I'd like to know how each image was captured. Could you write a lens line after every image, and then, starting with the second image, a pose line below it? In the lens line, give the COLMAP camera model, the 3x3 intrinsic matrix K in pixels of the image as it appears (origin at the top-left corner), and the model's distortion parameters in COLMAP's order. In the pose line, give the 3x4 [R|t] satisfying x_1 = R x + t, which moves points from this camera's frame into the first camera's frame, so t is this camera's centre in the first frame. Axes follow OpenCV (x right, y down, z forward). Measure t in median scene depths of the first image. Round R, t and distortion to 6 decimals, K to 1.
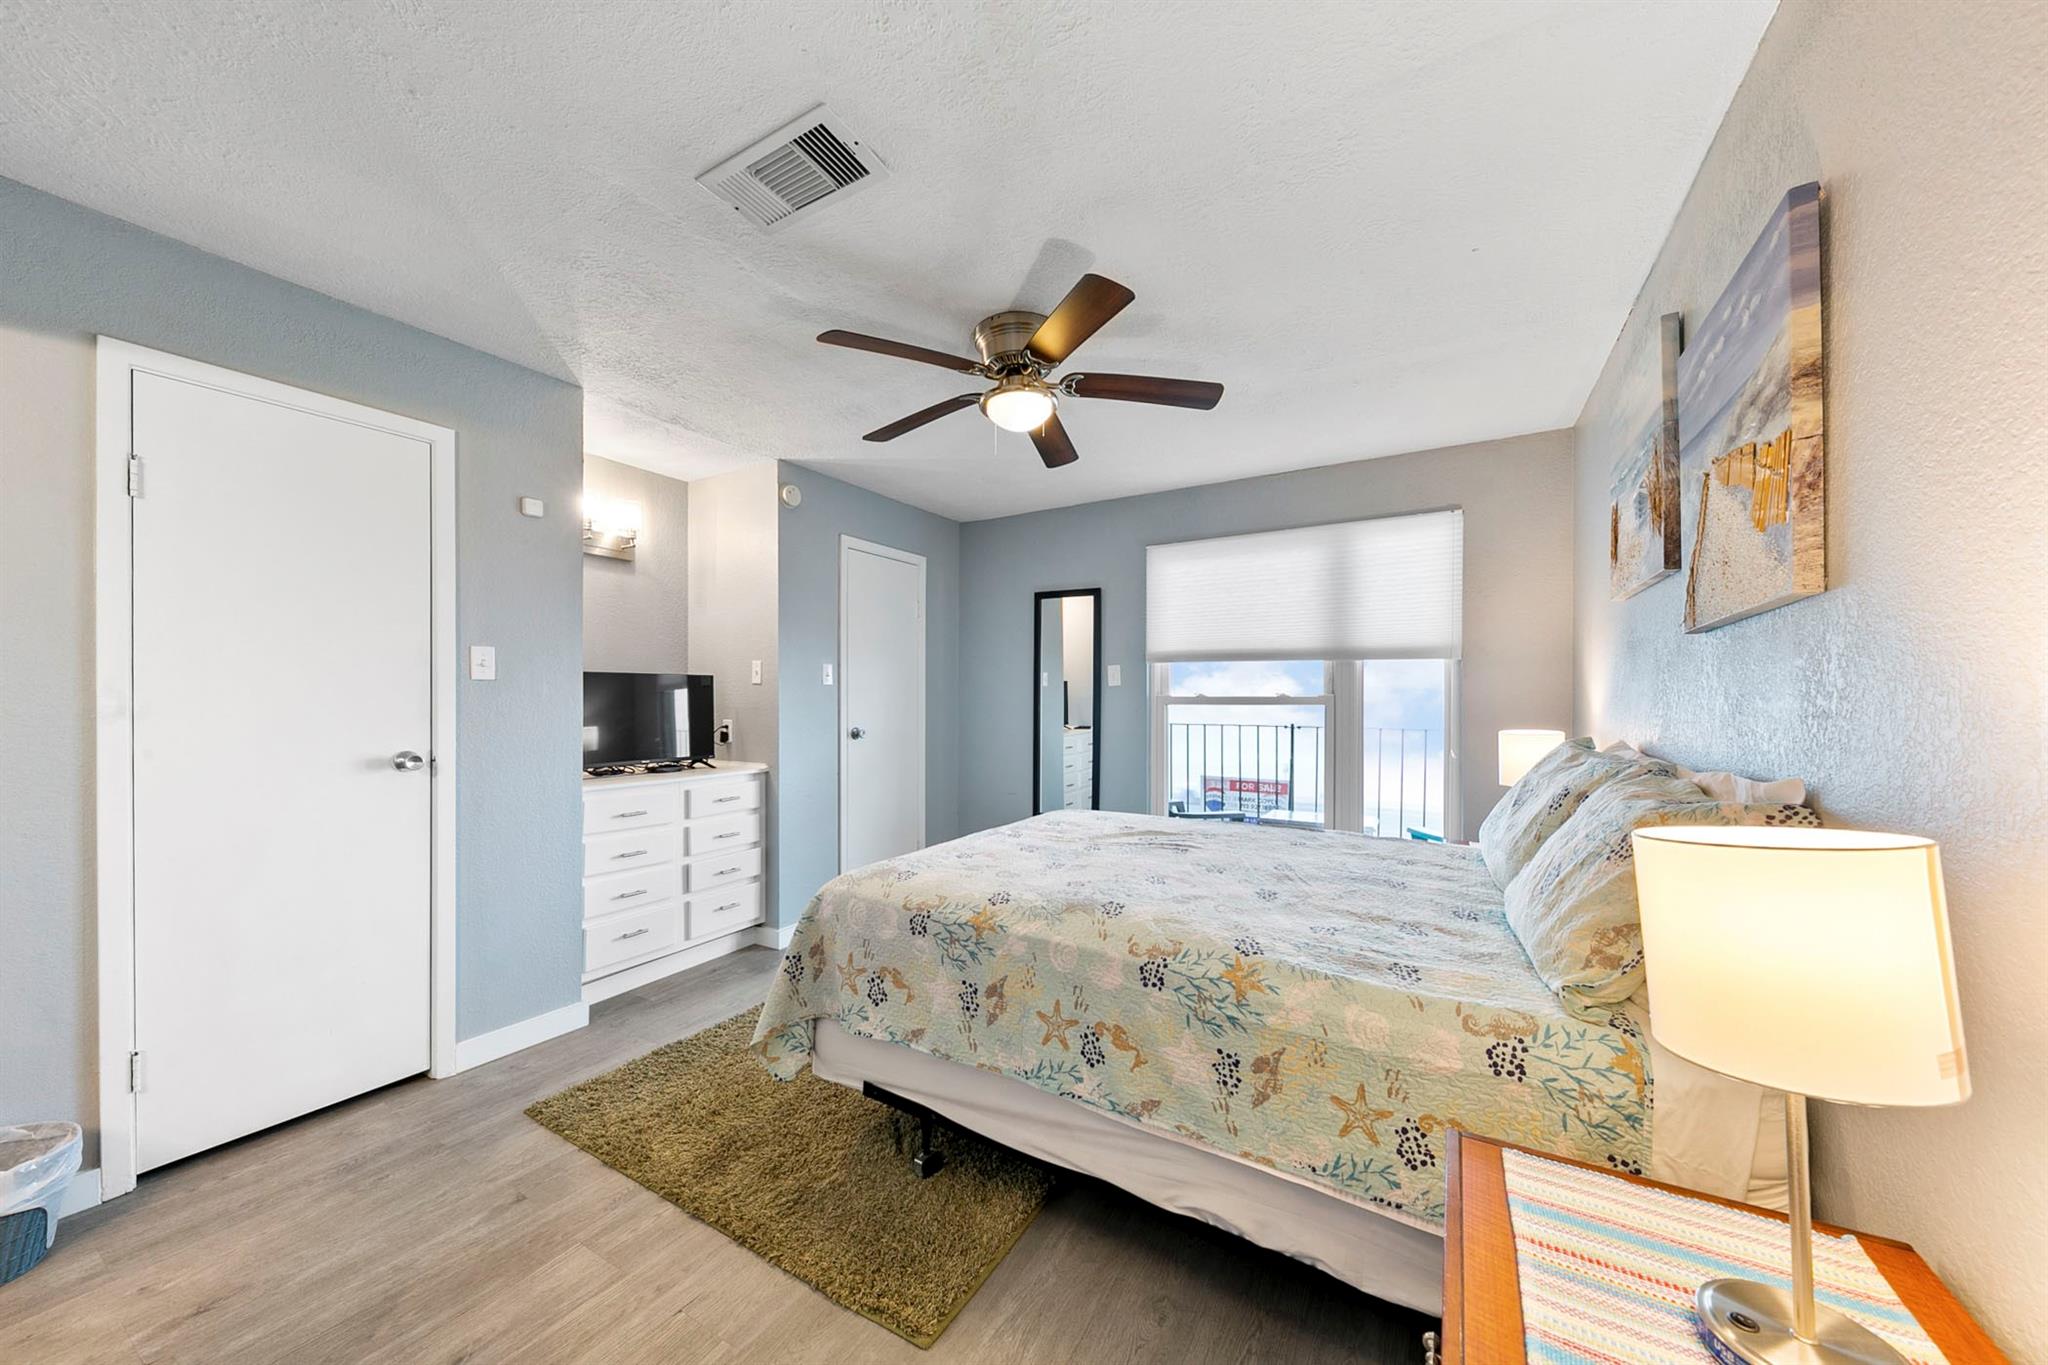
lens RADIAL K [[708.8, 0, 1027.0], [0, 708.8, 703.0], [0, 0, 1]] dist [0.005807, -0.001647]
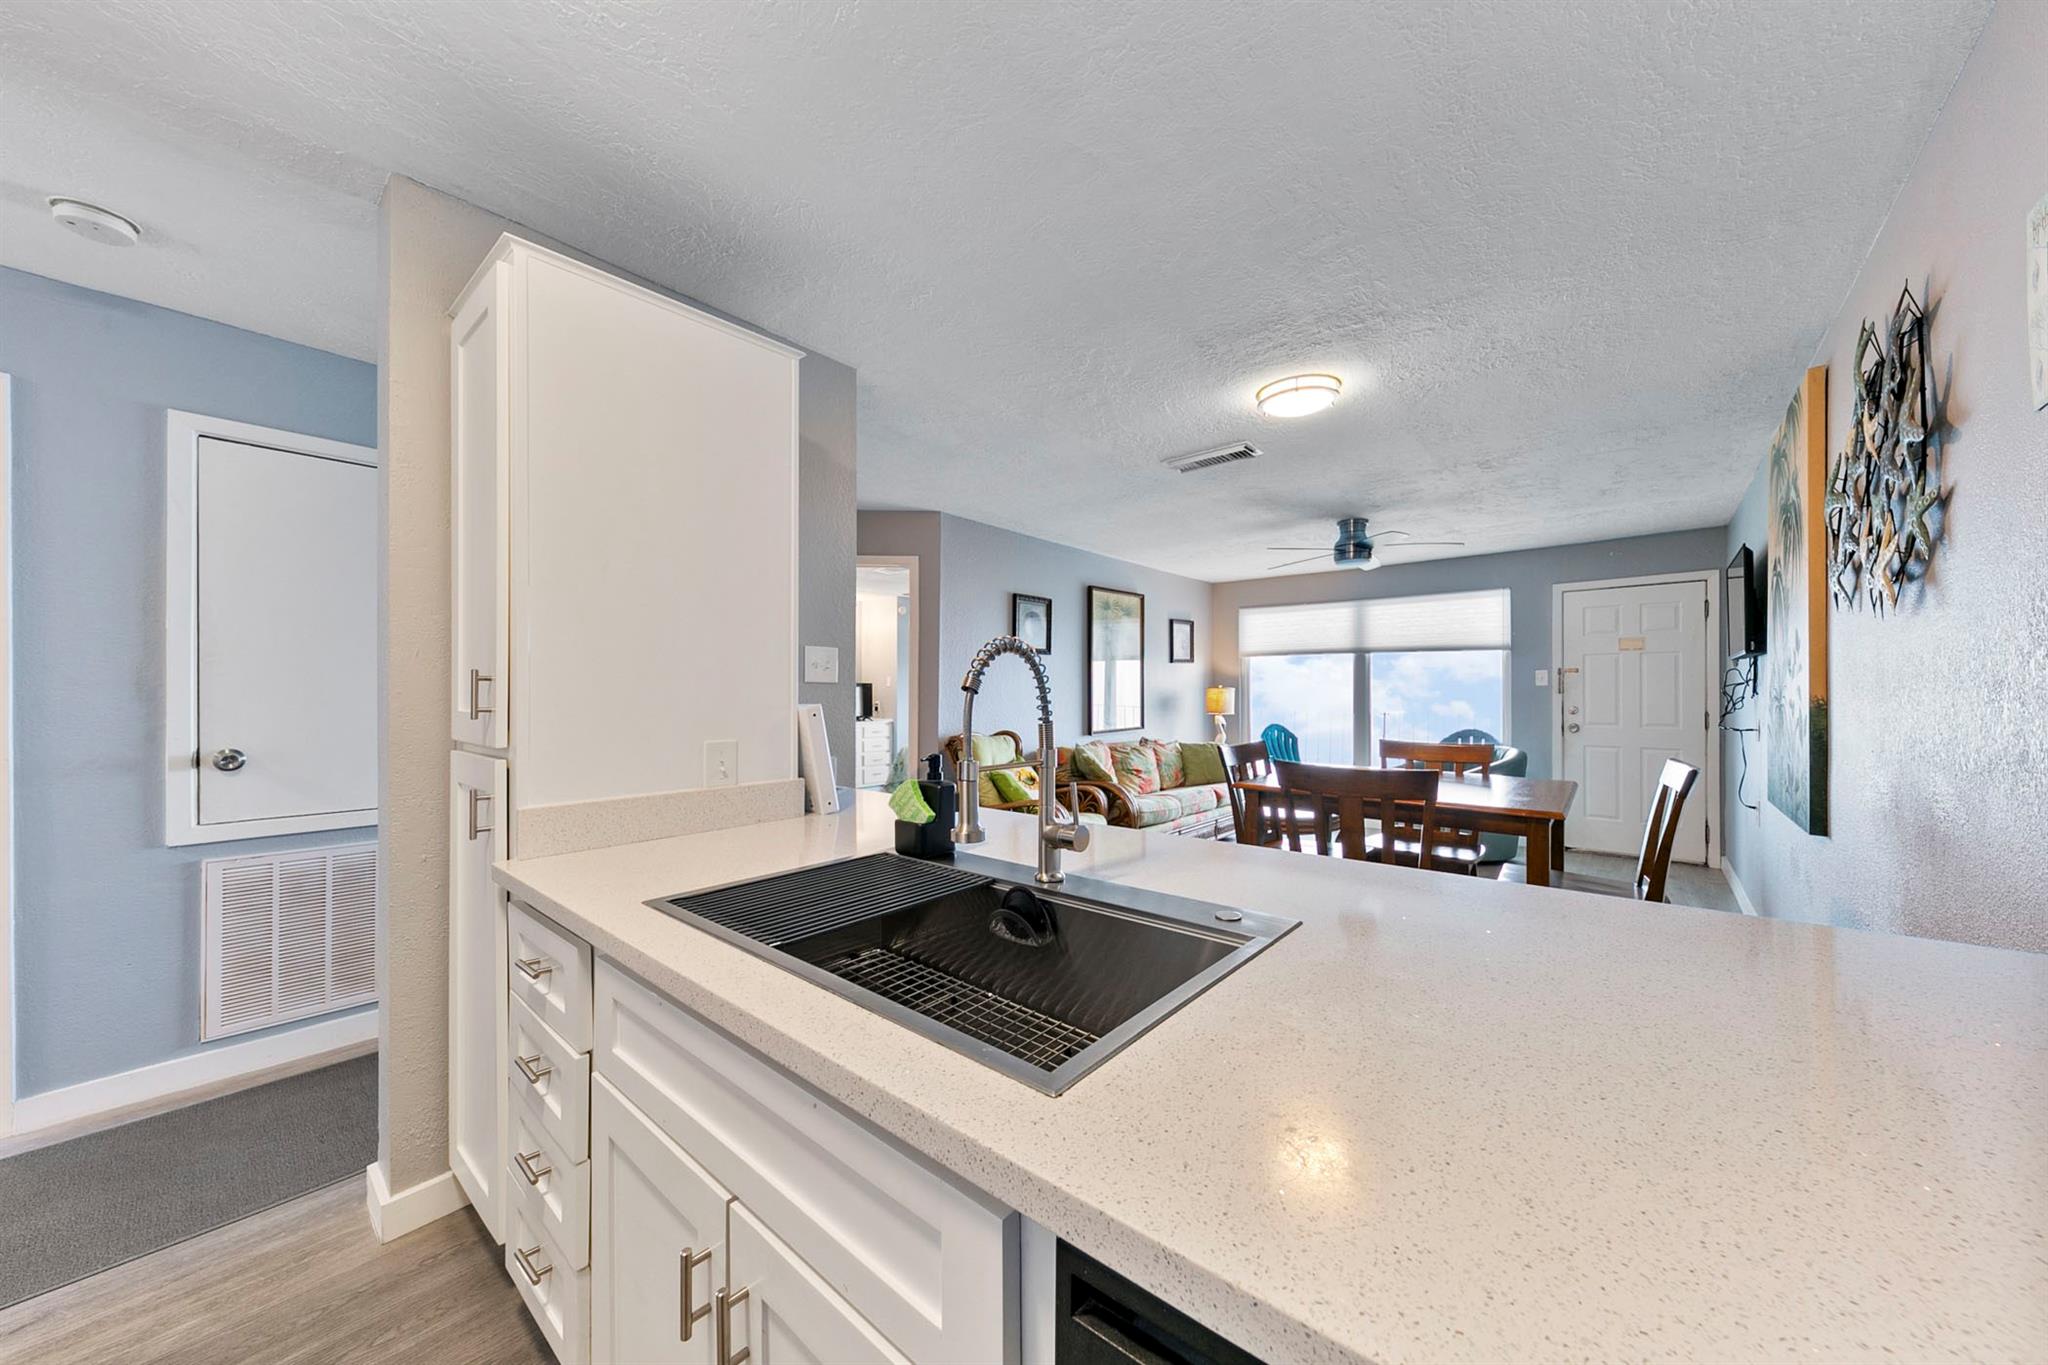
lens RADIAL K [[708.8, 0, 1033.7], [0, 708.8, 695.1], [0, 0, 1]] dist [0.005807, -0.001647]
pose [[0.984144, 0.002991, -0.177346, 0.951043], [-0.003507, 0.999990, -0.002599, 0.009941], [0.177337, 0.003180, 0.984145, -2.302409]]
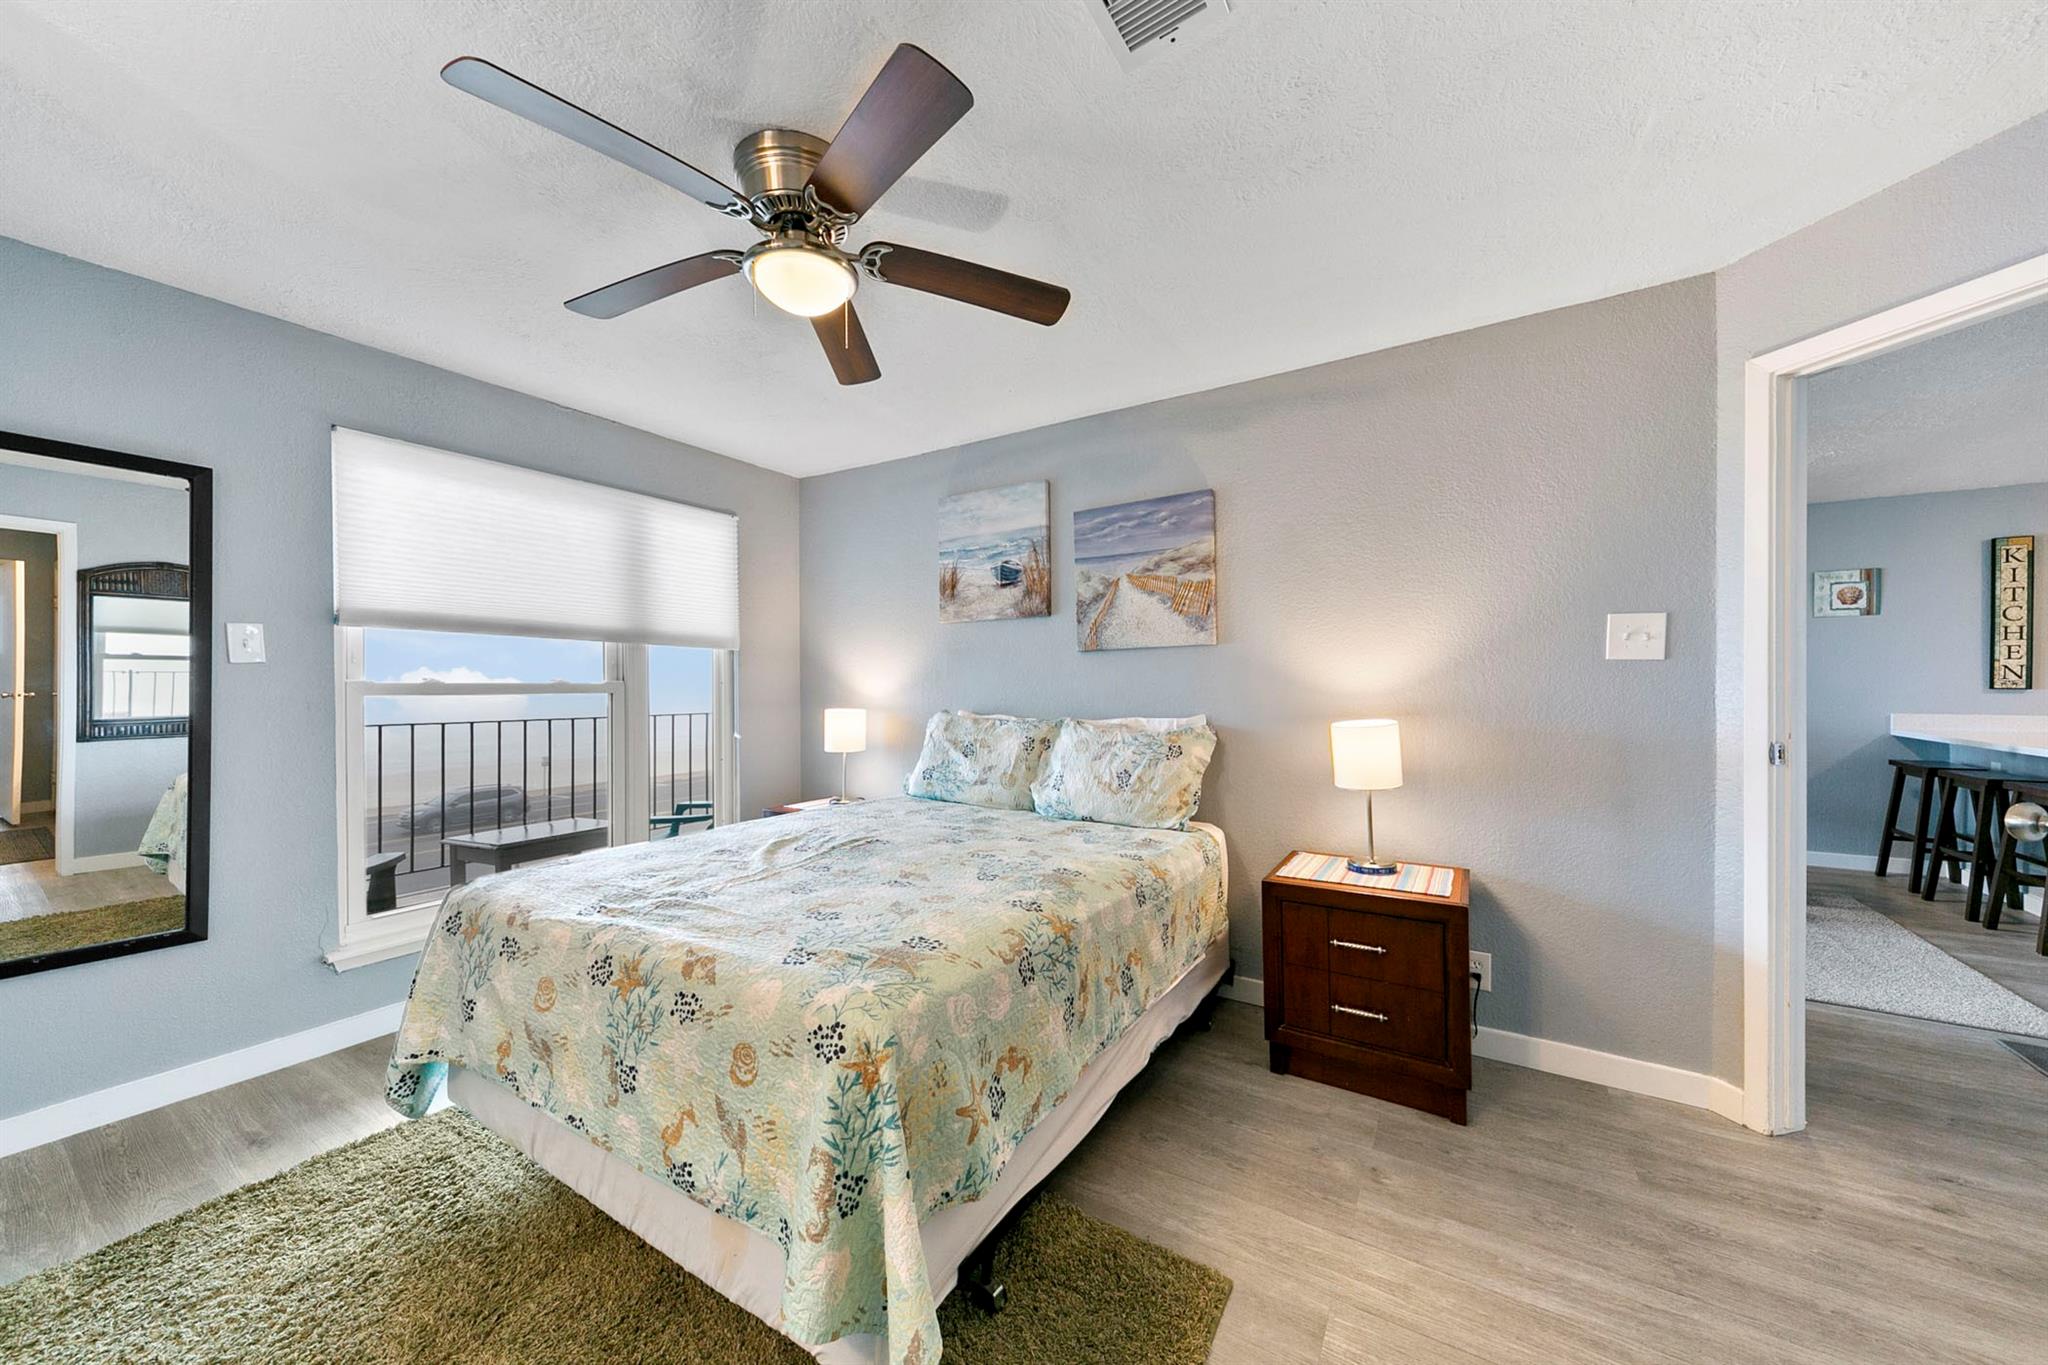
lens RADIAL K [[708.8, 0, 1031.7], [0, 708.8, 691.4], [0, 0, 1]] dist [0.005807, -0.001647]
pose [[0.021046, -0.008784, 0.999740, -0.801195], [0.009018, 0.999922, 0.008595, -0.003781], [-0.999738, 0.008835, 0.021124, 0.832224]]
